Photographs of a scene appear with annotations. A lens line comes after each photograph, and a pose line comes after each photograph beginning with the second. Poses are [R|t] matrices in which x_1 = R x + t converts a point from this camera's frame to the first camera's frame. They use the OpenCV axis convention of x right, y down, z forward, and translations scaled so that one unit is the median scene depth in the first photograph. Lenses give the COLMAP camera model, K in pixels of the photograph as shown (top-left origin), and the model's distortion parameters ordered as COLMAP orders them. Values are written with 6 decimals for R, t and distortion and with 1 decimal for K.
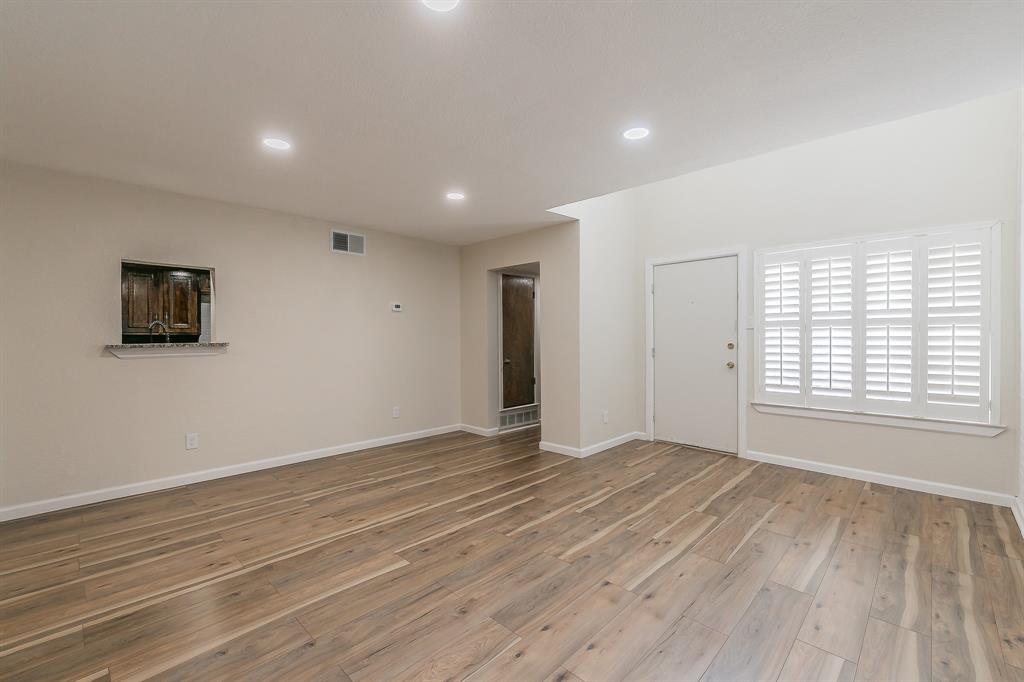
lens RADIAL K [[440.6, 0, 522.0], [0, 440.6, 336.1], [0, 0, 1]] dist [-0.000481, -0.000005]
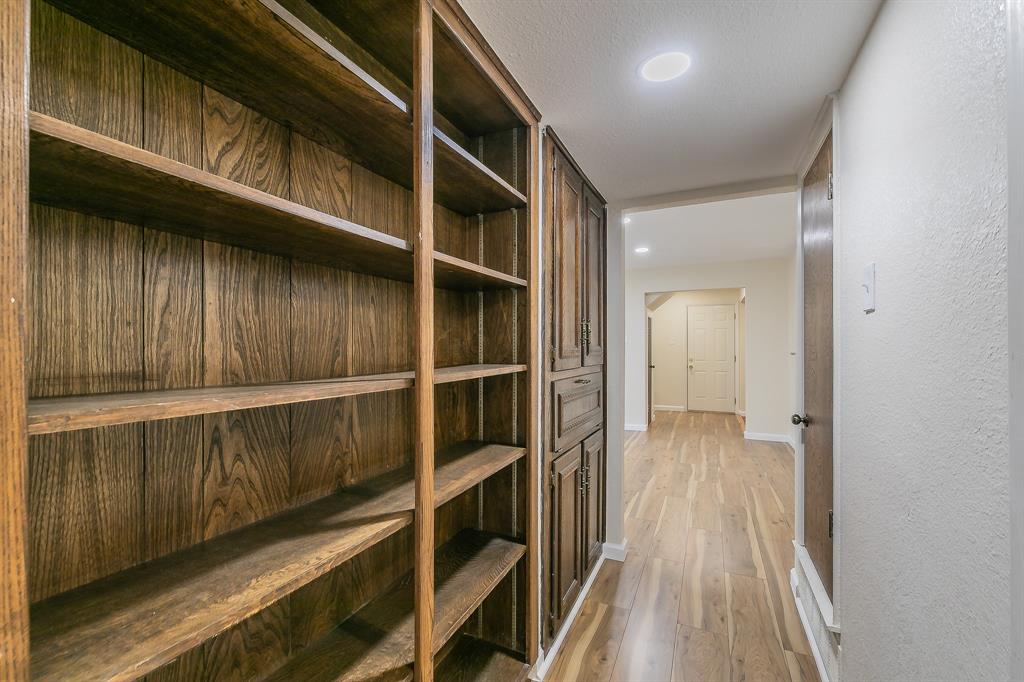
lens RADIAL K [[444.6, 0, 497.0], [0, 444.6, 346.7], [0, 0, 1]] dist [-0.000583, -0.000042]
pose [[-0.955203, -0.003244, -0.295934, 0.605178], [-0.002257, 0.999991, -0.003676, 0.012584], [0.295943, -0.002843, -0.955201, 2.549000]]
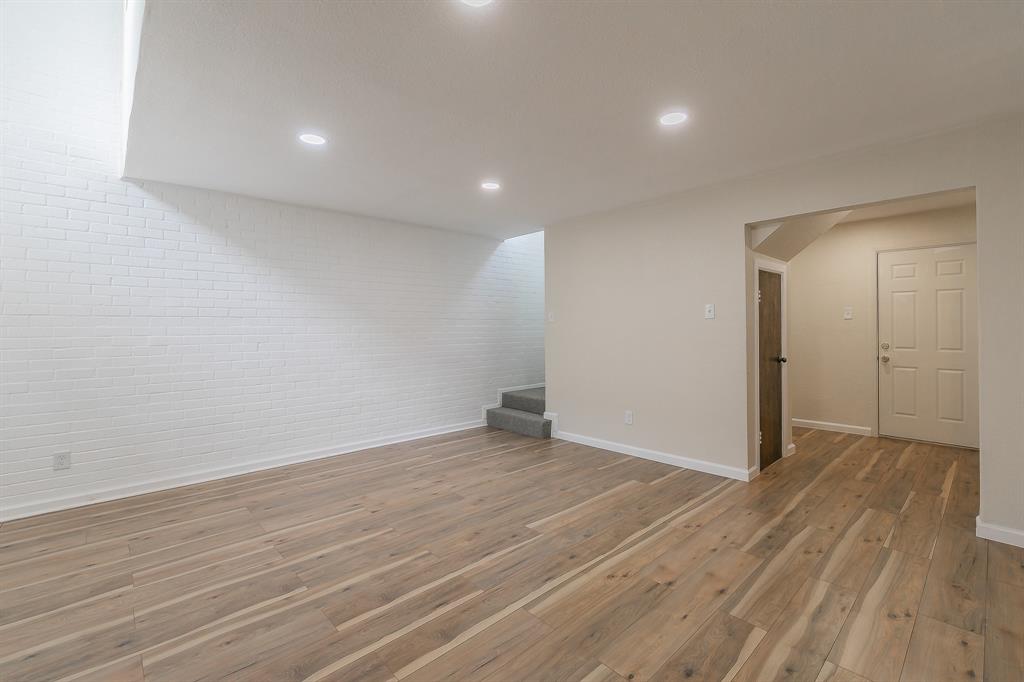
lens RADIAL K [[440.6, 0, 522.0], [0, 440.6, 336.1], [0, 0, 1]] dist [-0.000481, -0.000005]
pose [[-0.996924, 0.005741, 0.078159, -0.292338], [0.007577, 0.999702, 0.023218, -0.001673], [-0.078003, 0.023739, -0.996670, 1.837100]]
